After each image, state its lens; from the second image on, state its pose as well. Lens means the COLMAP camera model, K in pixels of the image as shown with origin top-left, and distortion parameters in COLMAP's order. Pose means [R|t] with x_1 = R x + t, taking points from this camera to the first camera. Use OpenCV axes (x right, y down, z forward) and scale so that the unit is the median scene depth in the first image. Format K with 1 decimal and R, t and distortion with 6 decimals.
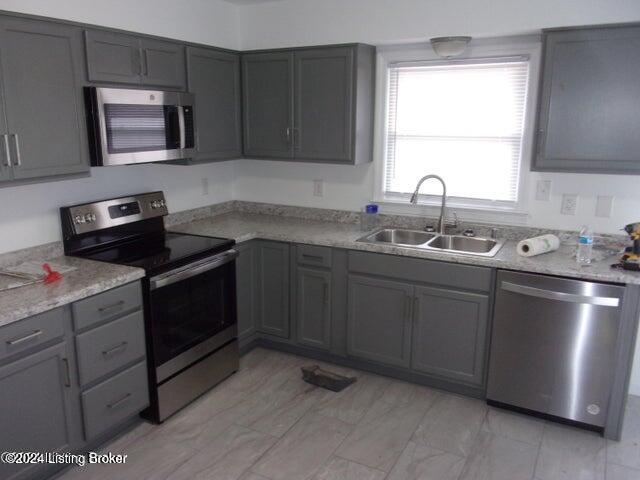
lens RADIAL K [[528.8, 0, 320.0], [0, 528.8, 240.0], [0, 0, 1]] dist [0.008426, -0.004084]
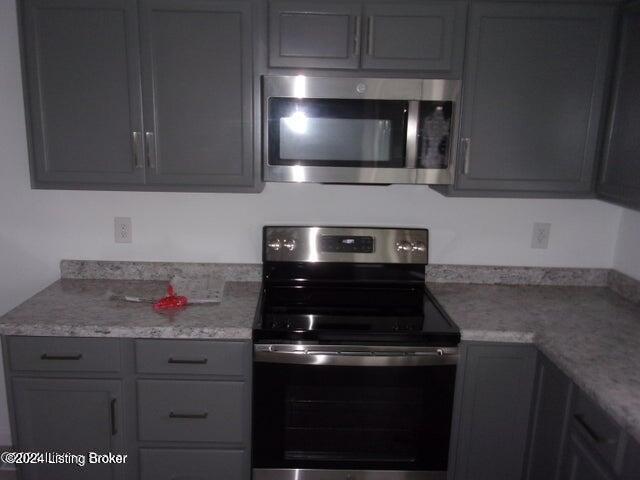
lens RADIAL K [[548.2, 0, 320.0], [0, 548.2, 240.0], [0, 0, 1]] dist [0.026824, 0.003450]
pose [[0.467142, 0.184565, -0.864705, 0.261345], [-0.218159, 0.971795, 0.089566, -0.118903], [0.856846, 0.146803, 0.494231, 0.574065]]
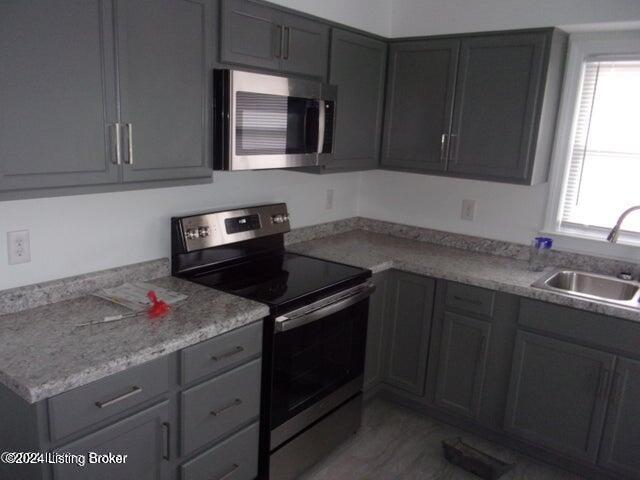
lens RADIAL K [[528.8, 0, 320.0], [0, 528.8, 240.0], [0, 0, 1]] dist [0.008426, -0.004084]
pose [[0.985826, 0.076890, -0.149115, -0.123297], [-0.079324, 0.996794, -0.010433, -0.031820], [0.147835, 0.022113, 0.988765, 0.200909]]
